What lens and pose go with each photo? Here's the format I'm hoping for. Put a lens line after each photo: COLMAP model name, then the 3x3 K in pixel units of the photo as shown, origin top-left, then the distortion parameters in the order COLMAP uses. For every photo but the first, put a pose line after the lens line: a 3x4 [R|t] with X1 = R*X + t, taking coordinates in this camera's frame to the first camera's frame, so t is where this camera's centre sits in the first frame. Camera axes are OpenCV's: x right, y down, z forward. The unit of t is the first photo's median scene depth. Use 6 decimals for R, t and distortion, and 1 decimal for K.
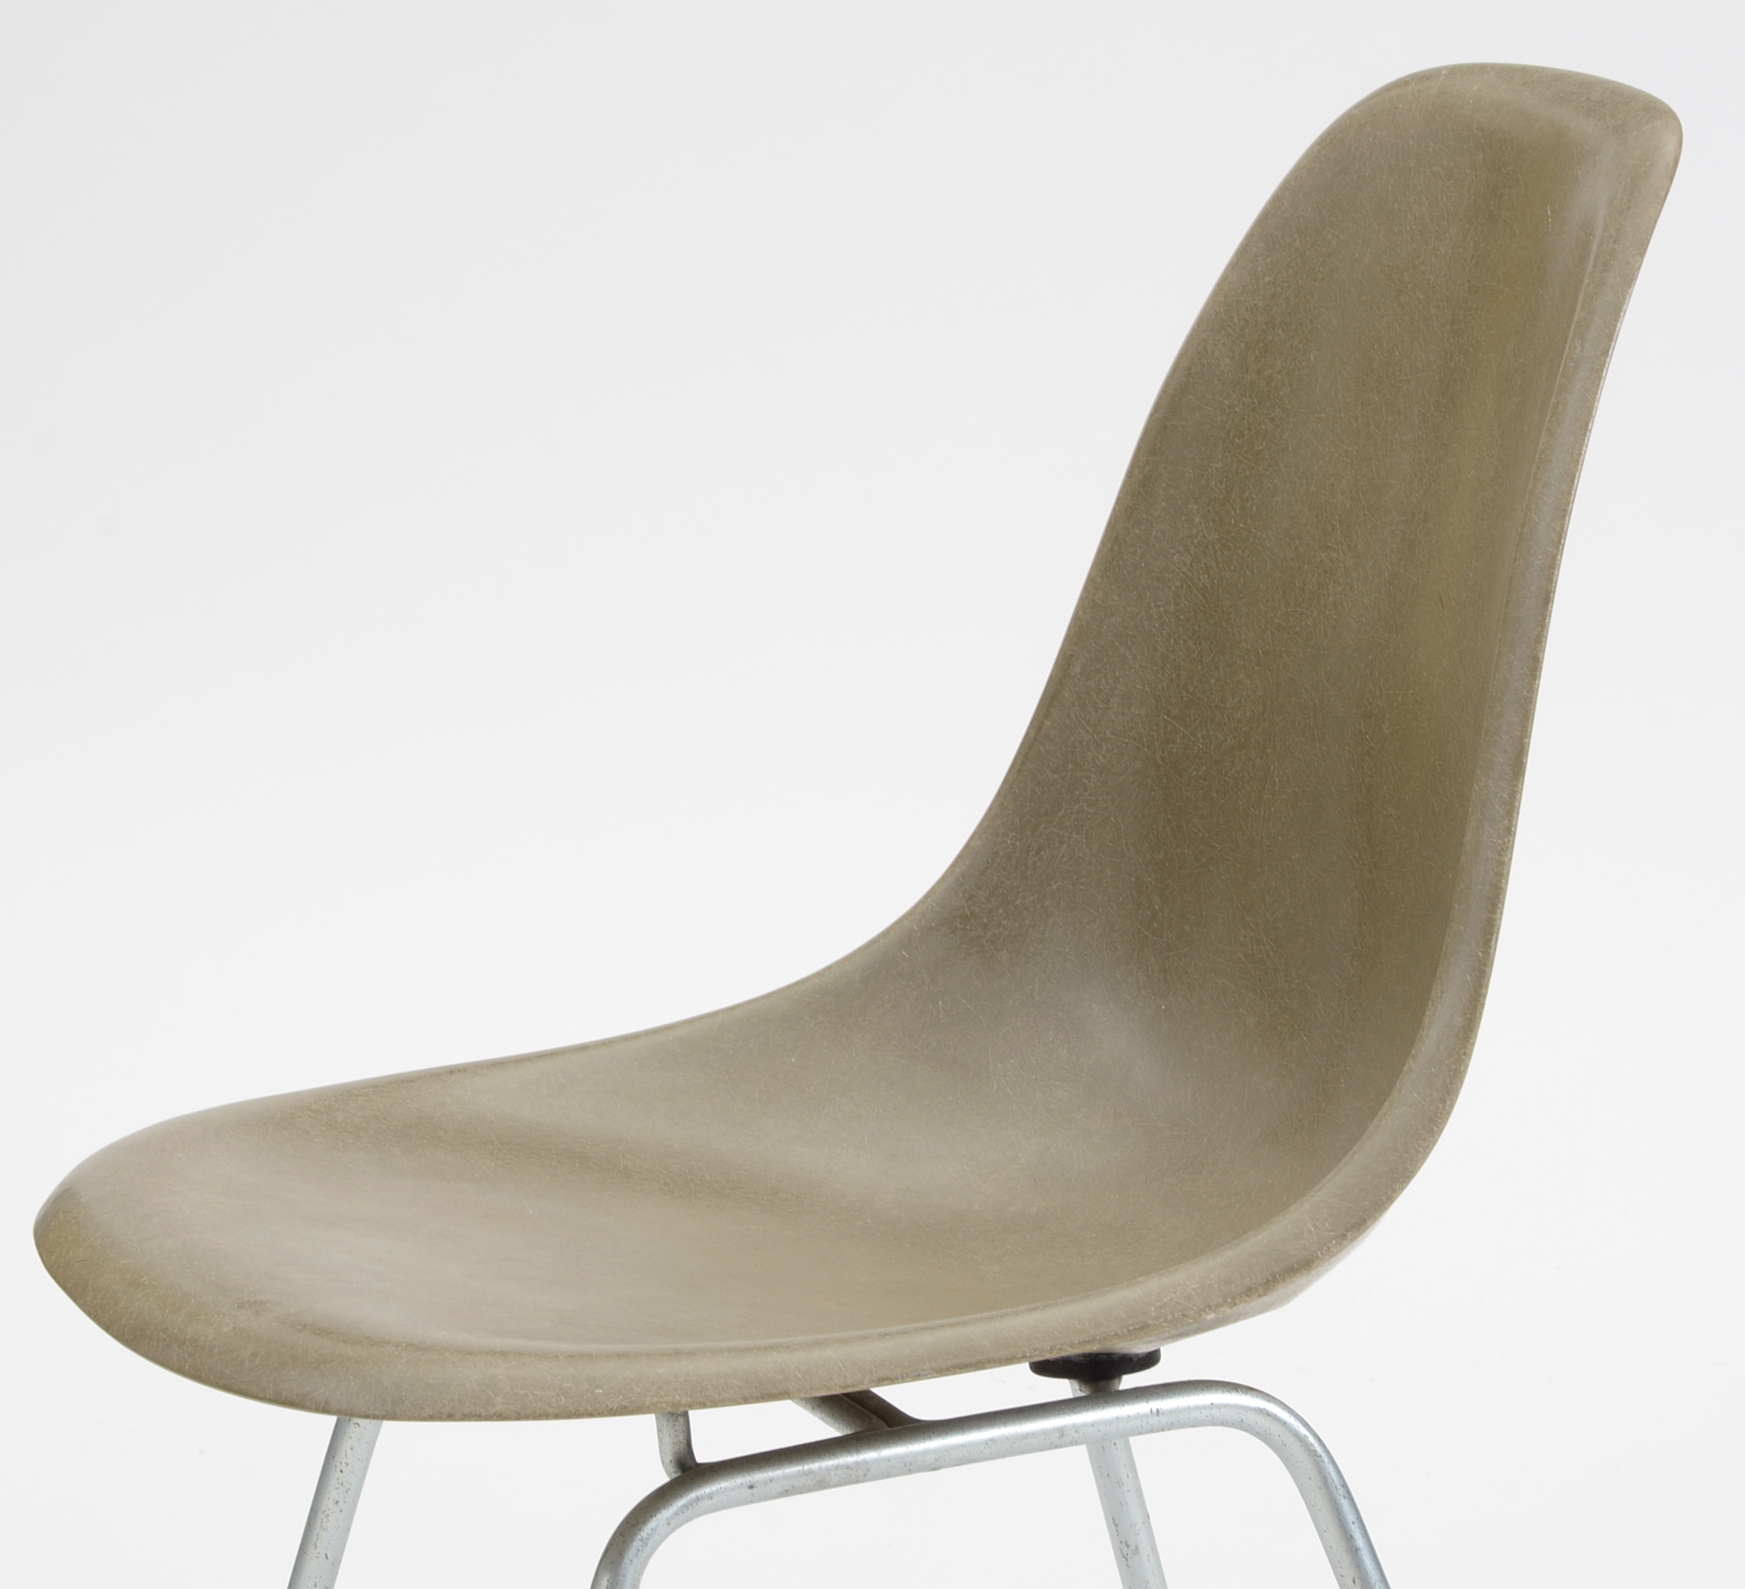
lens RADIAL K [[9168.5, 0, 818.6], [0, 9168.5, 793.4], [0, 0, 1]] dist [1.164682, -4.787648]
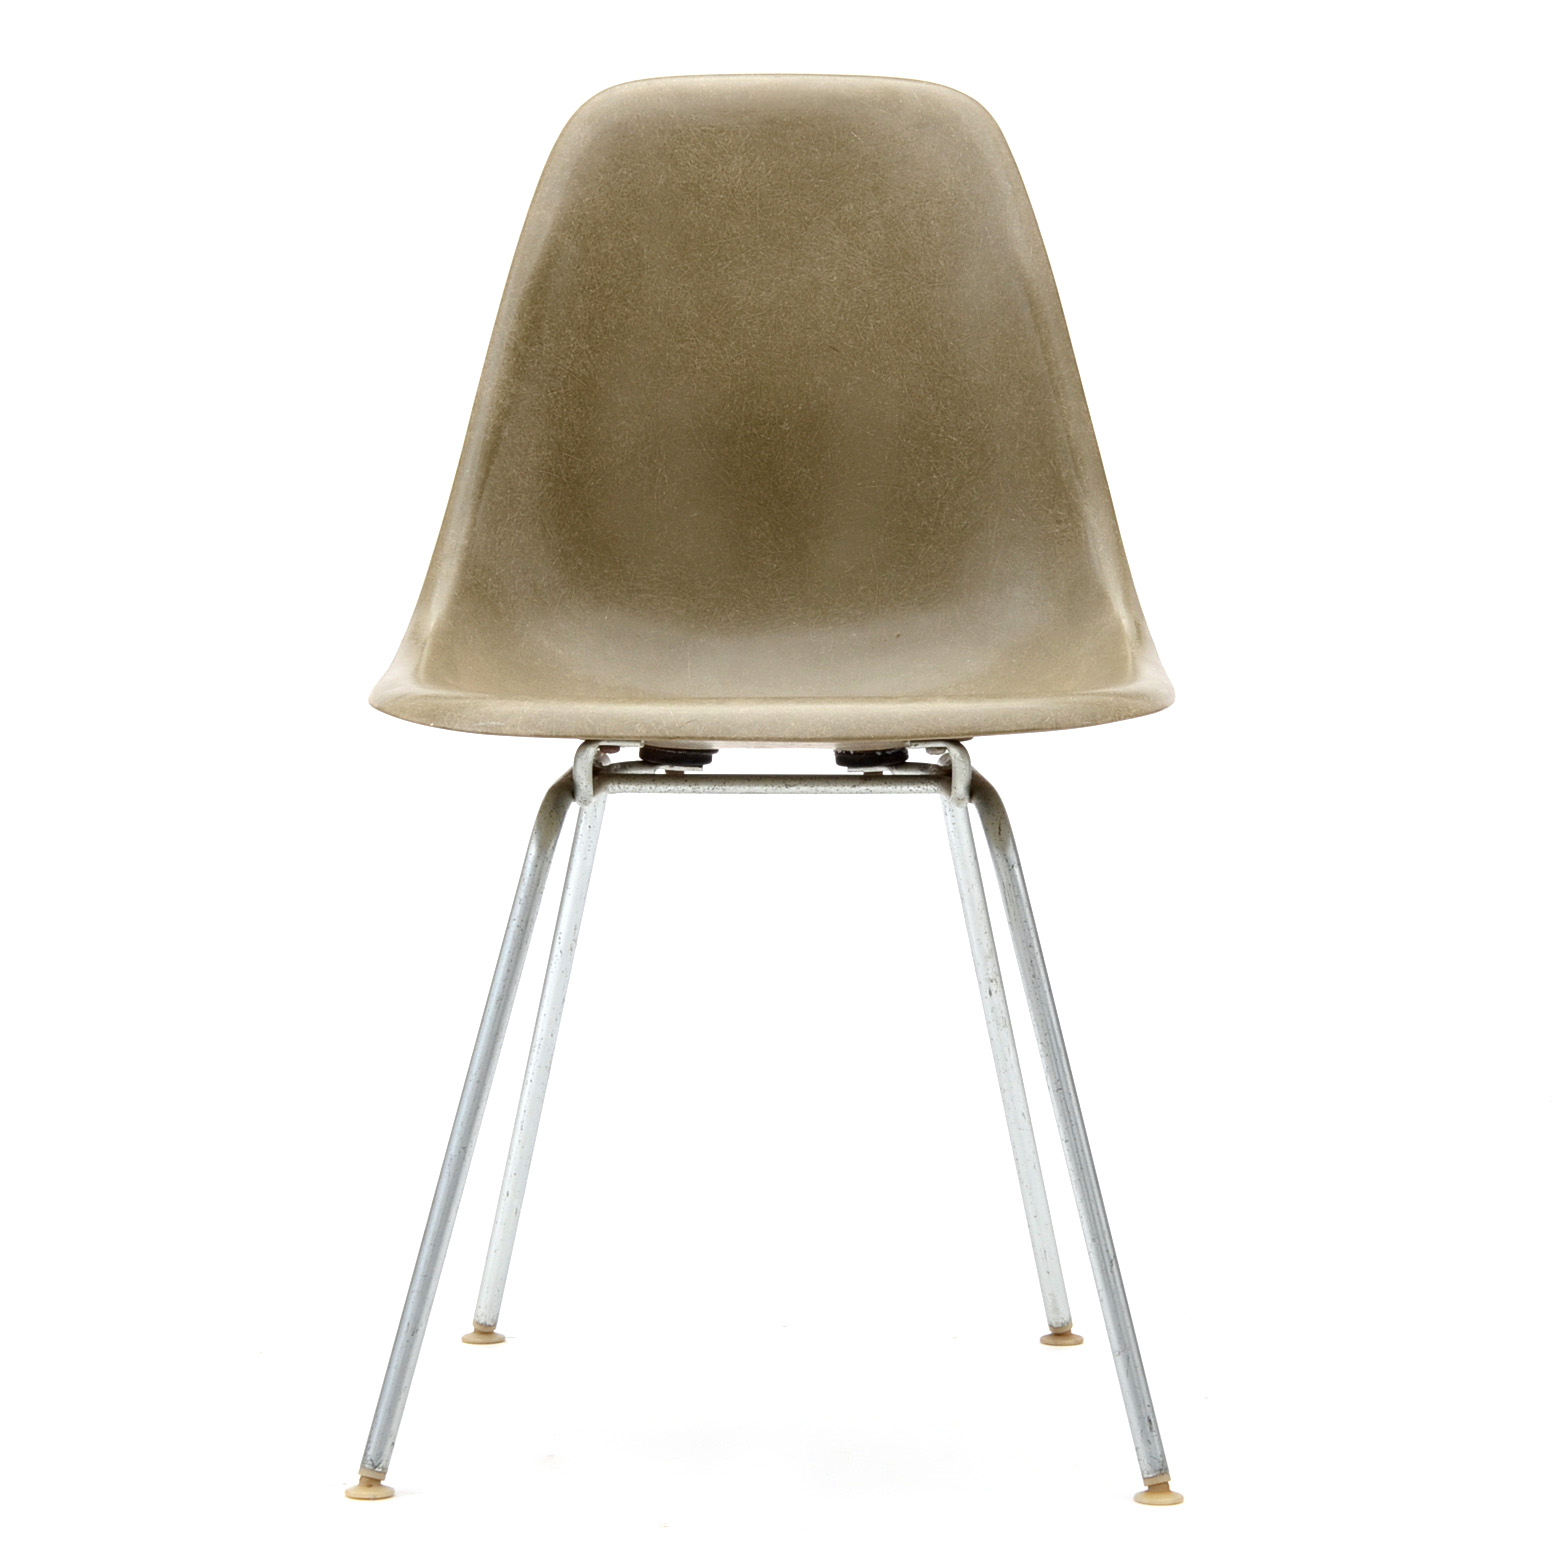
lens RADIAL K [[6317.5, 0, 781.5], [0, 6317.5, 845.3], [0, 0, 1]] dist [0.458947, 0.792822]
pose [[0.362247, -0.065965, 0.929745, -1.082738], [0.170242, 0.985396, 0.003584, 0.068232], [-0.916403, 0.156984, 0.368187, 0.546168]]
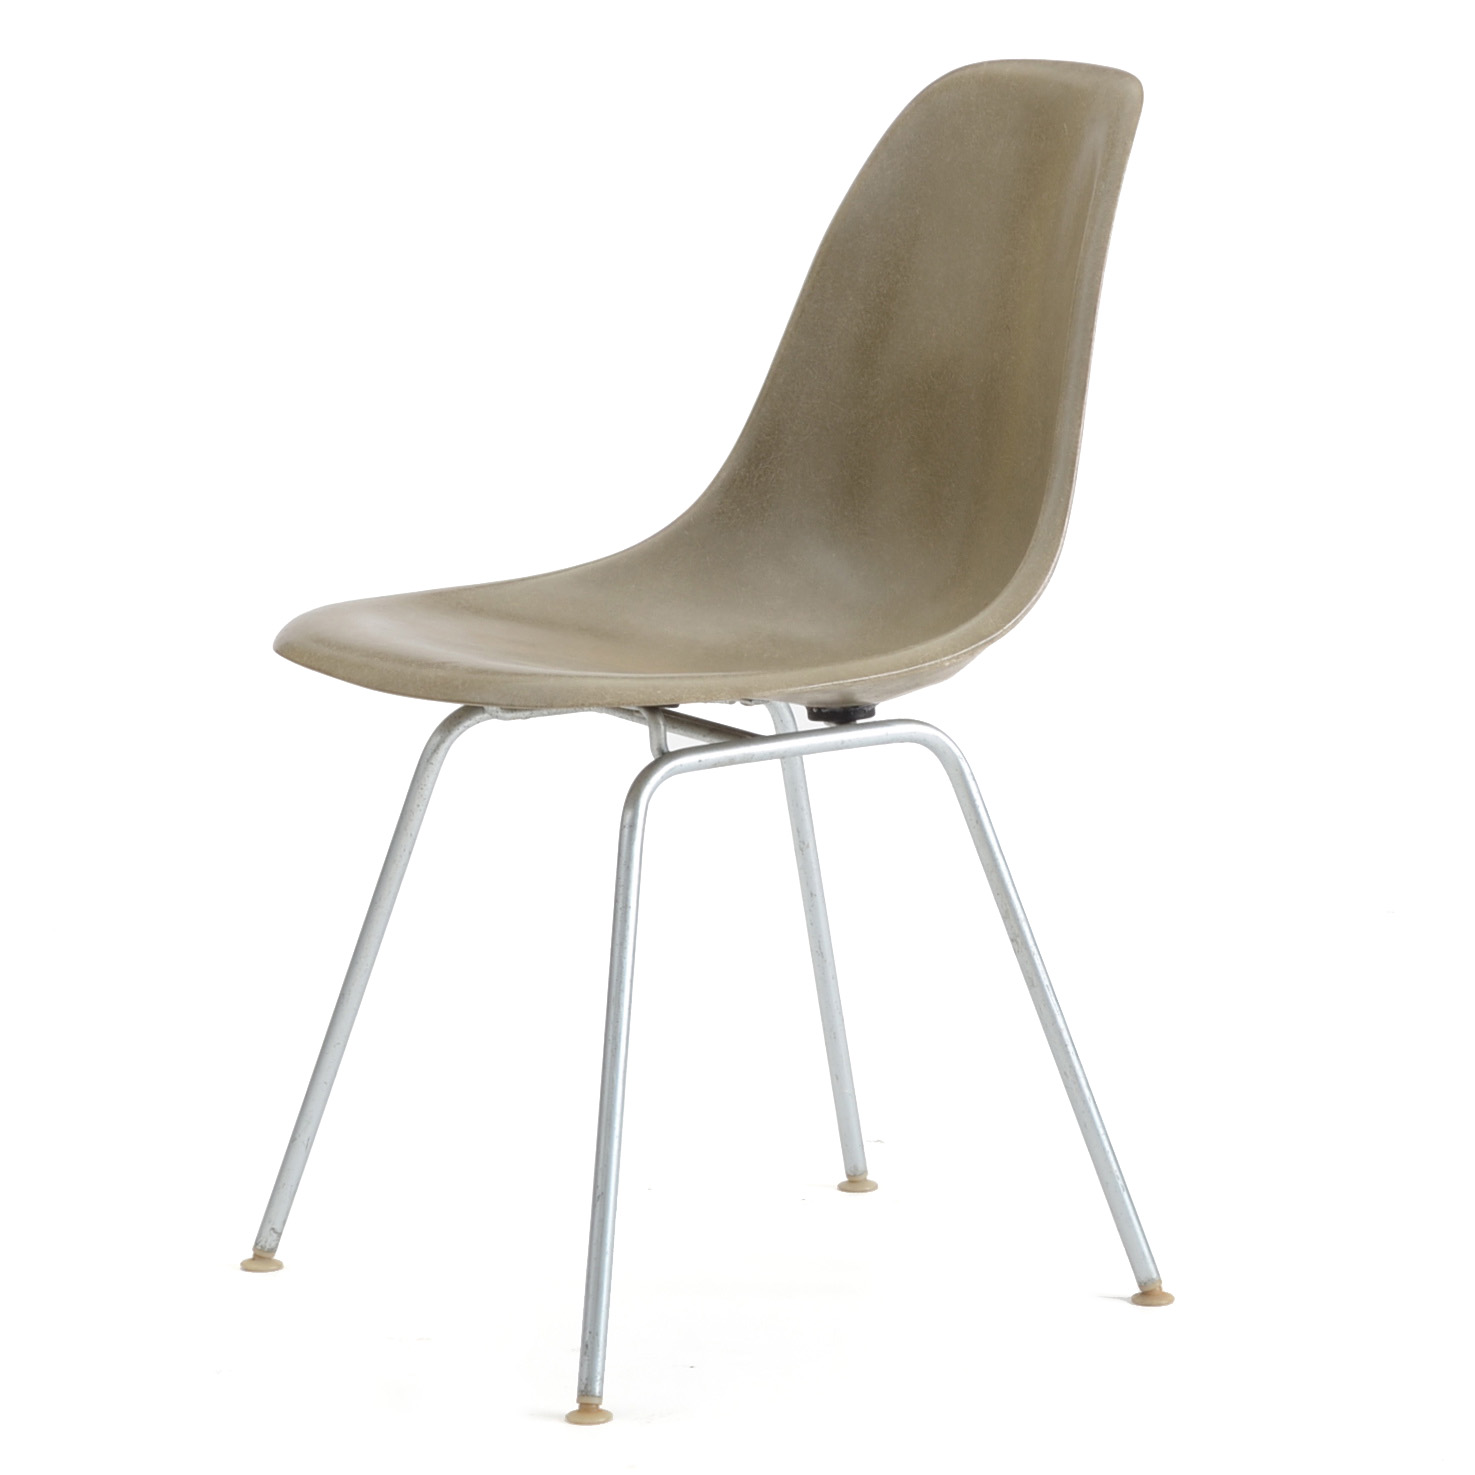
lens RADIAL K [[6478.7, 0, 847.1], [0, 6478.7, 759.5], [0, 0, 1]] dist [0.569080, -1.824248]
pose [[0.979653, 0.000557, 0.200697, -0.233508], [0.005803, 0.999500, -0.031098, 0.109289], [-0.200614, 0.031630, 0.979160, -0.320227]]
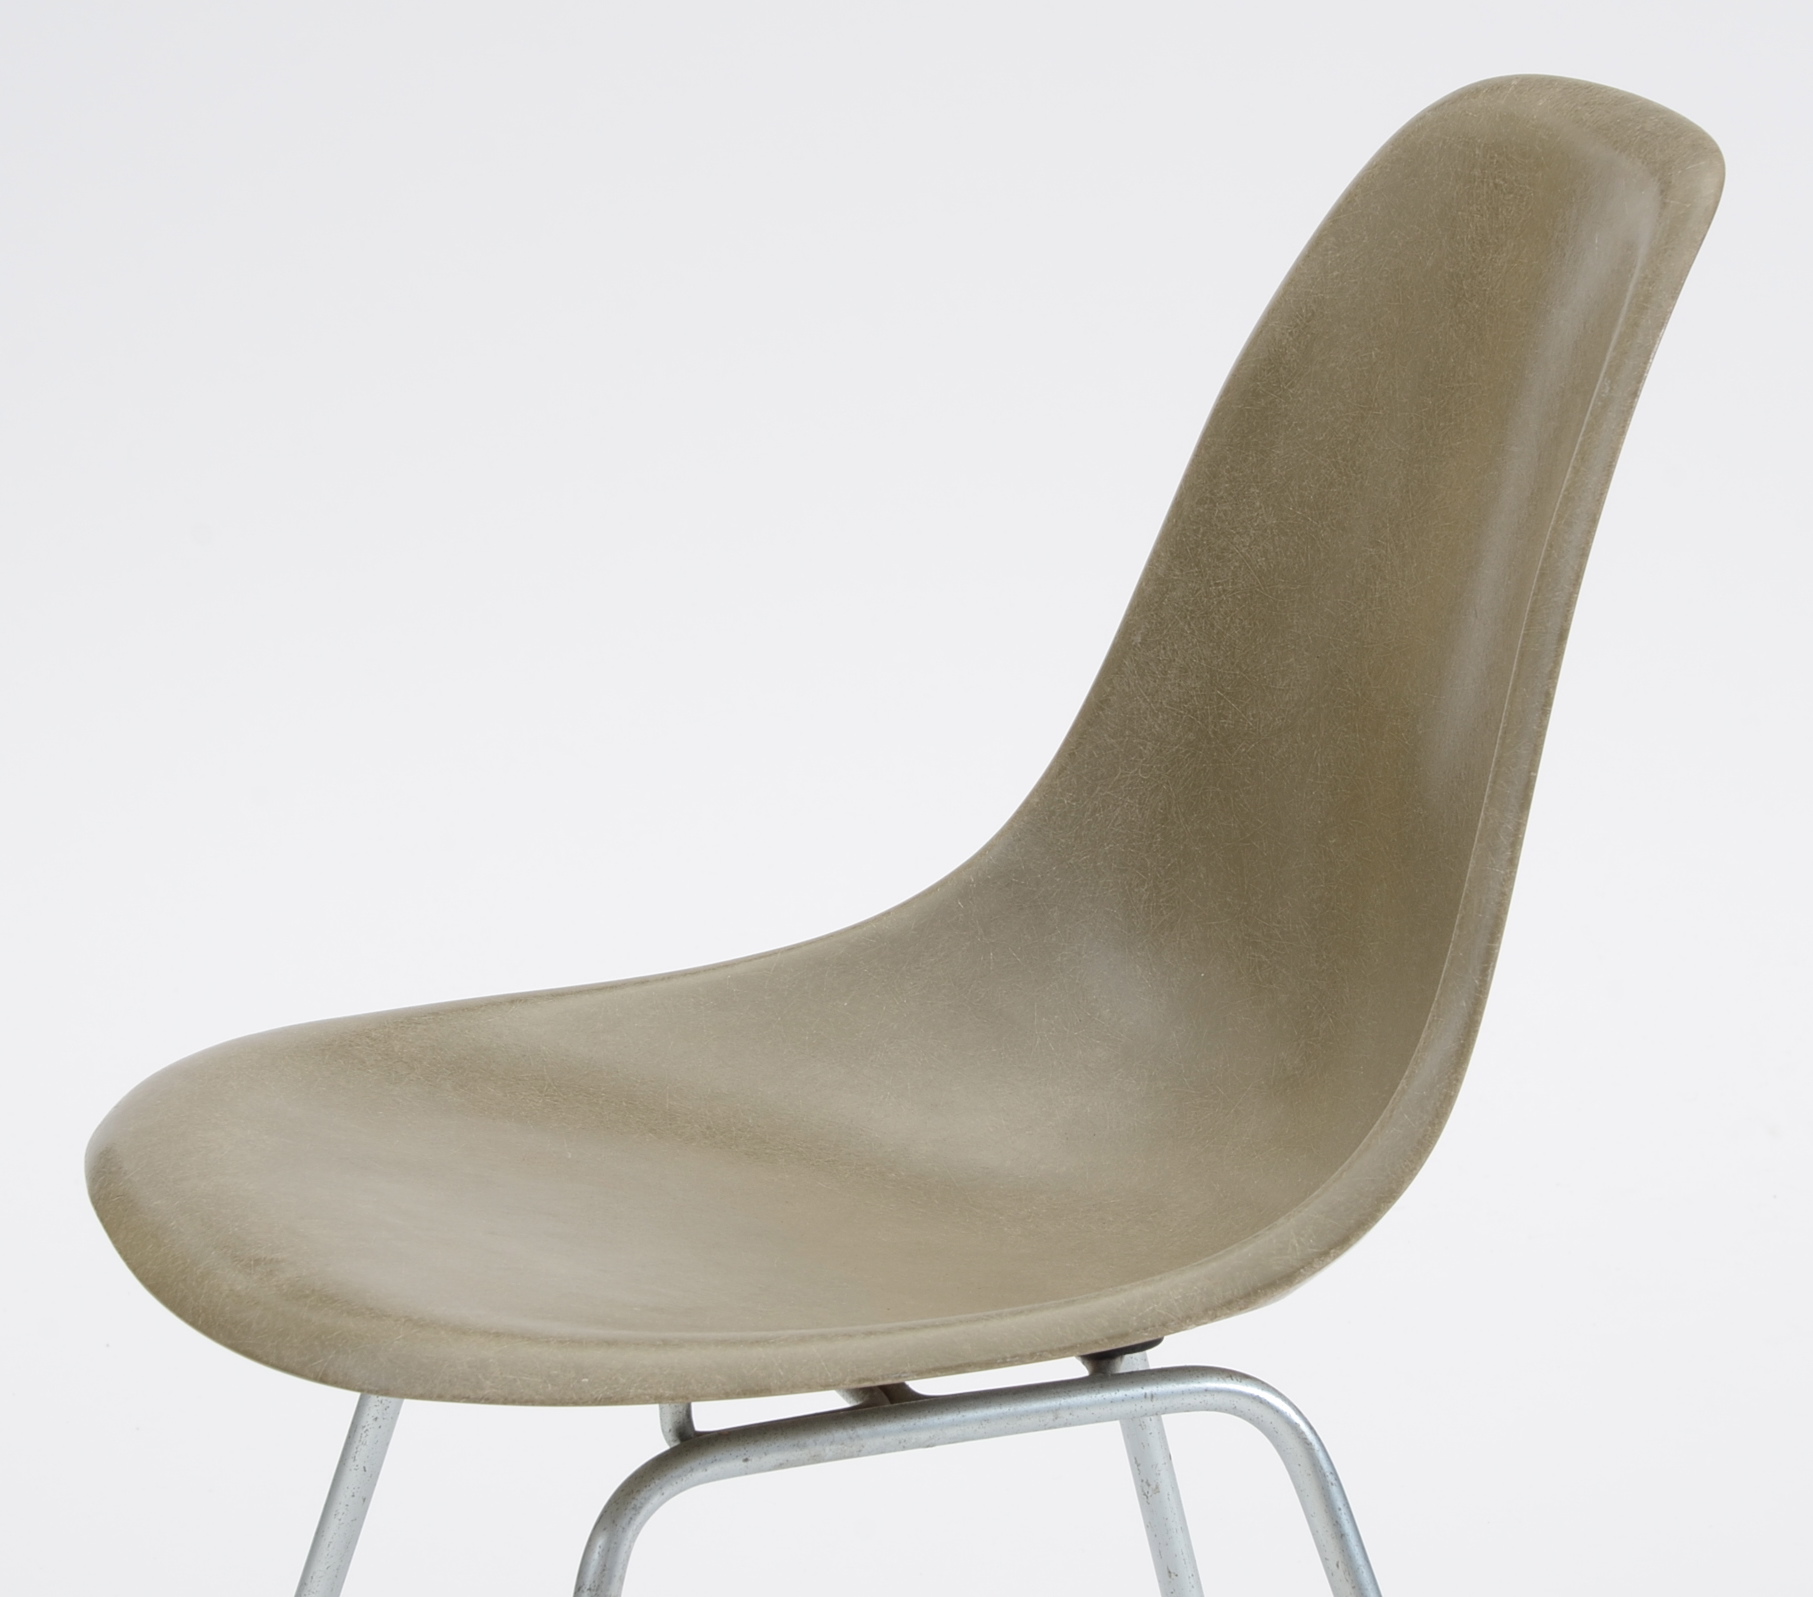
lens RADIAL K [[8561.2, 0, 906.5], [0, 8561.2, 798.5], [0, 0, 1]] dist [0.967658, -0.180629]
pose [[0.998214, 0.047747, -0.035907, 0.038625], [-0.045786, 0.997513, 0.053585, -0.047182], [0.038376, -0.051845, 0.997918, 0.042522]]
